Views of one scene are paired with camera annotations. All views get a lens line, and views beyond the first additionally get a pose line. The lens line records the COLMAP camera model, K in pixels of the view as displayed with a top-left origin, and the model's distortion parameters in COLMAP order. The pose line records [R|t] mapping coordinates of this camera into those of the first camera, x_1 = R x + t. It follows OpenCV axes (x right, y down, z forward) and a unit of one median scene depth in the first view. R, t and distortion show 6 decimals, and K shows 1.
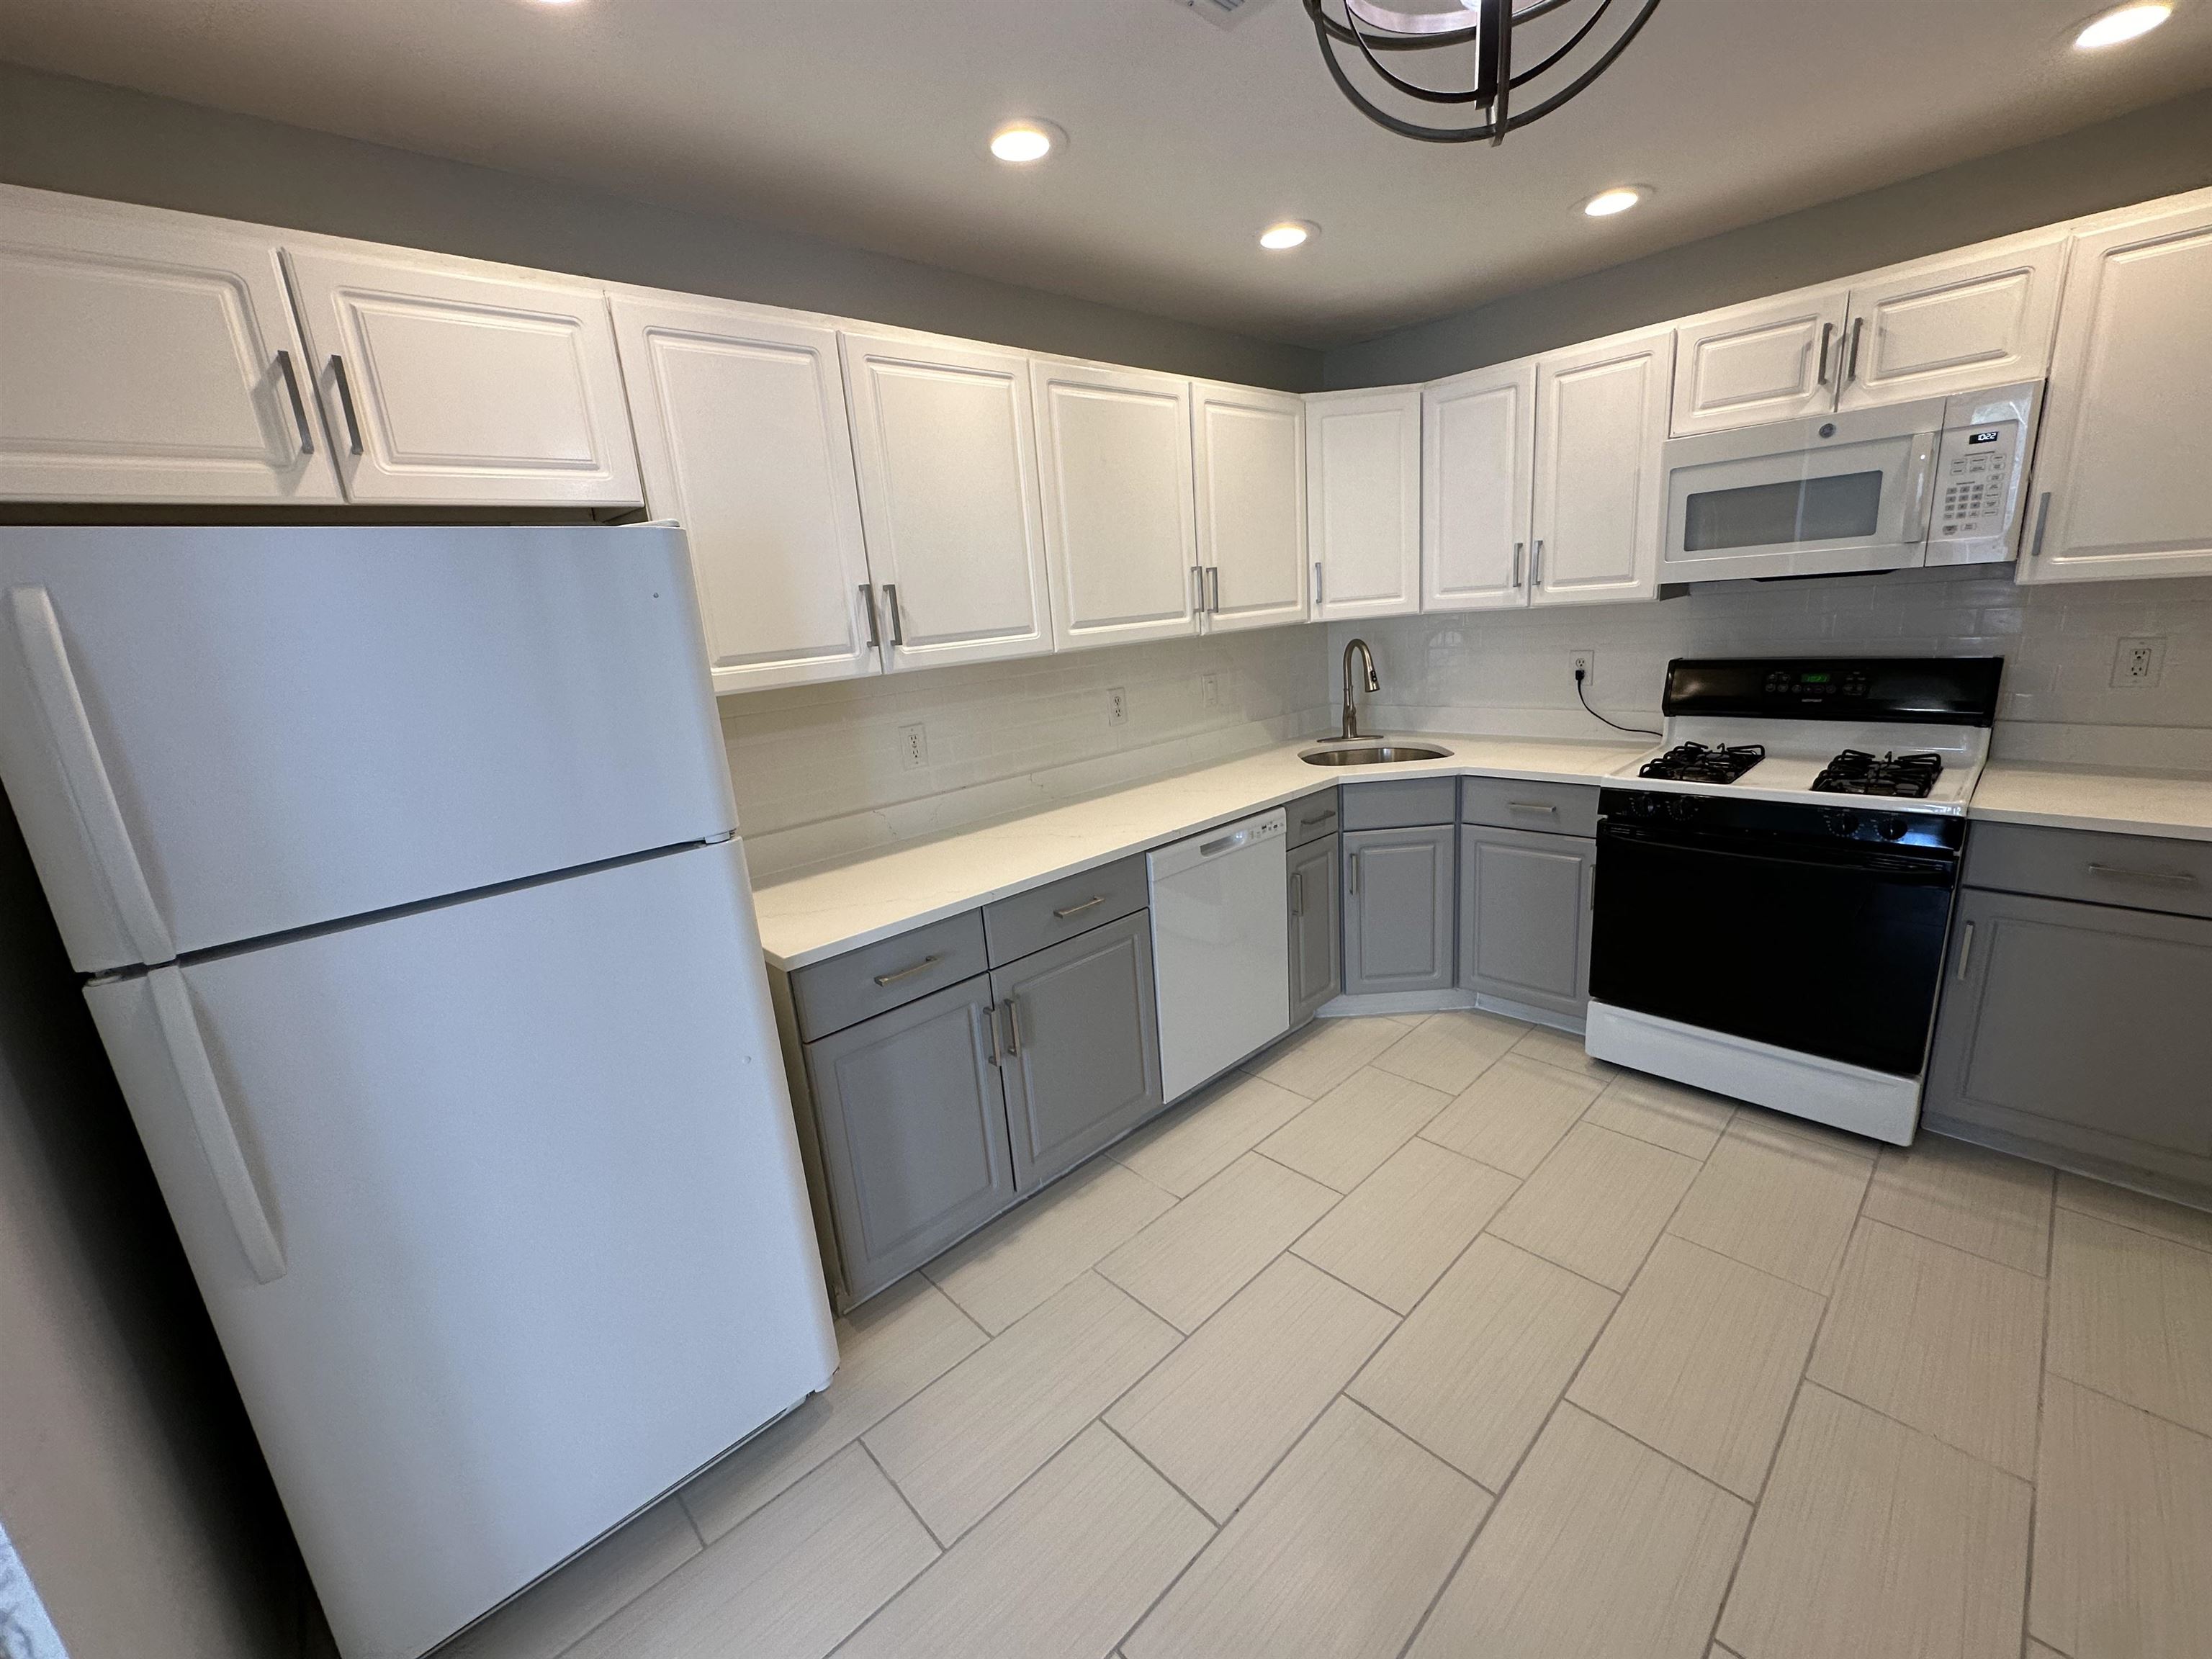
lens RADIAL K [[883.7, 0, 1114.2], [0, 883.7, 825.3], [0, 0, 1]] dist [-0.005809, 0.001080]
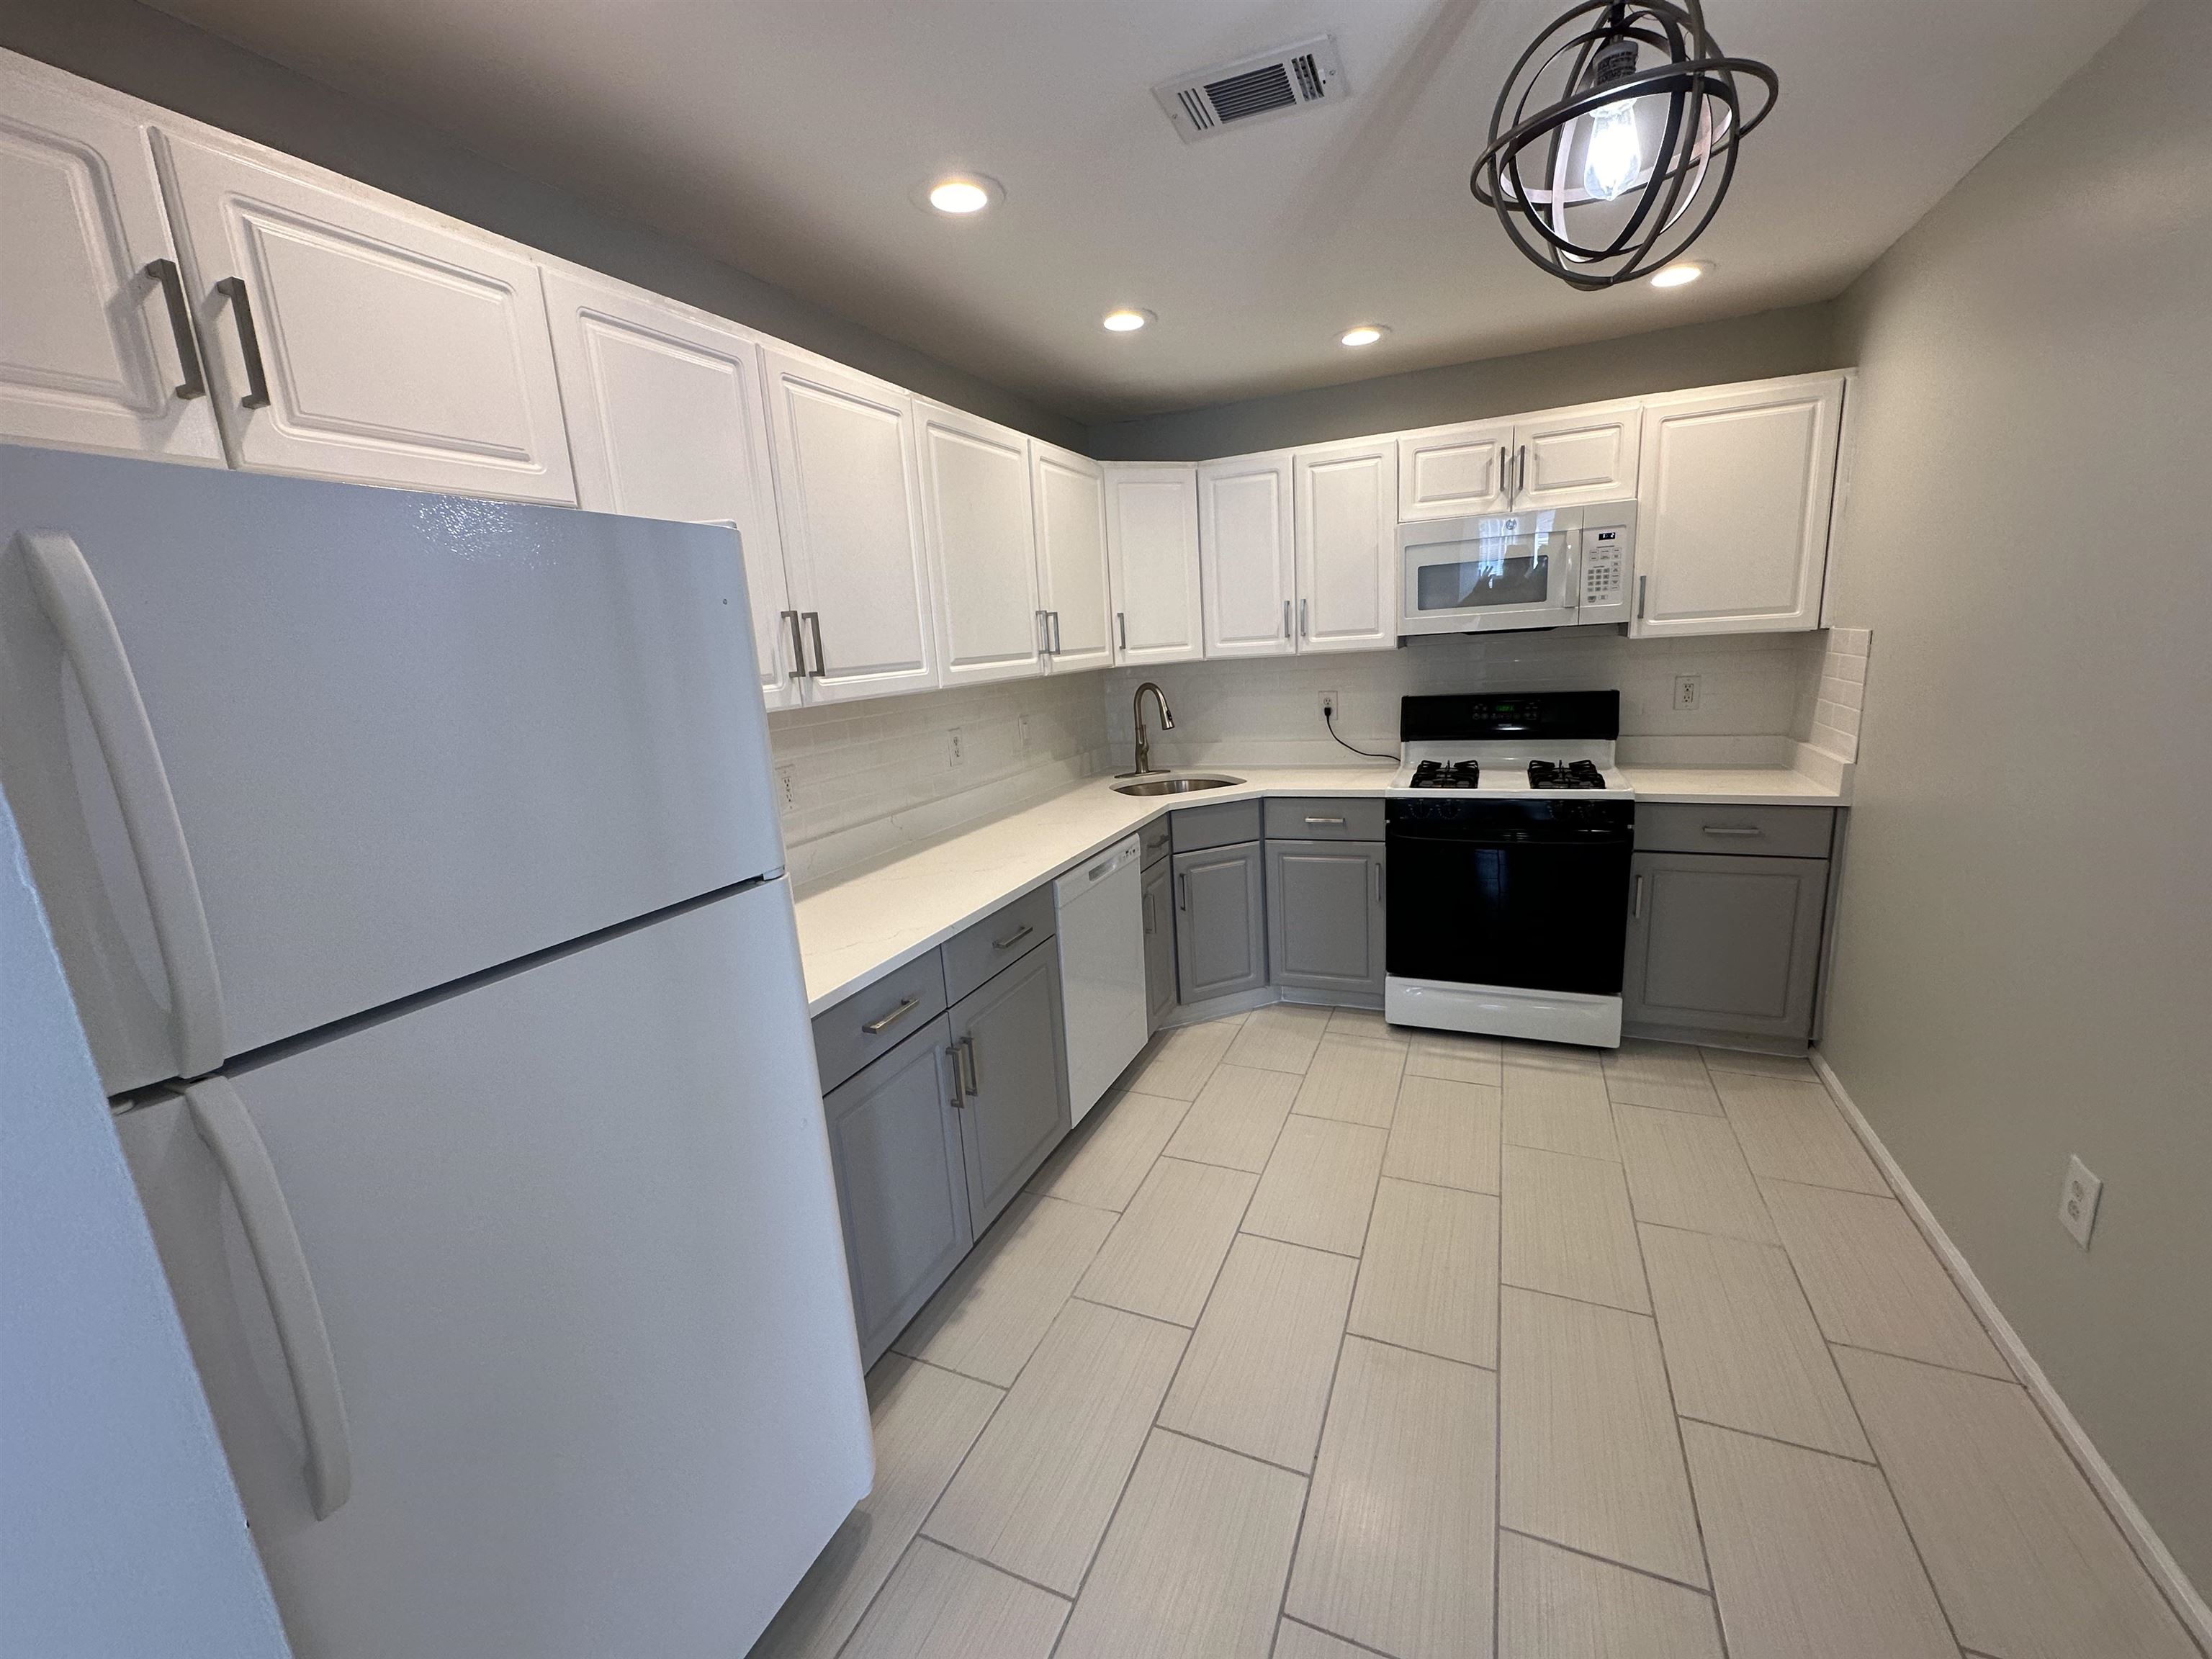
lens RADIAL K [[883.7, 0, 1097.8], [0, 883.7, 827.1], [0, 0, 1]] dist [-0.005809, 0.001080]
pose [[0.920971, -0.060366, 0.384926, -0.329782], [0.086045, 0.995045, -0.049823, 0.027238], [-0.380011, 0.079007, 0.921602, 0.031040]]
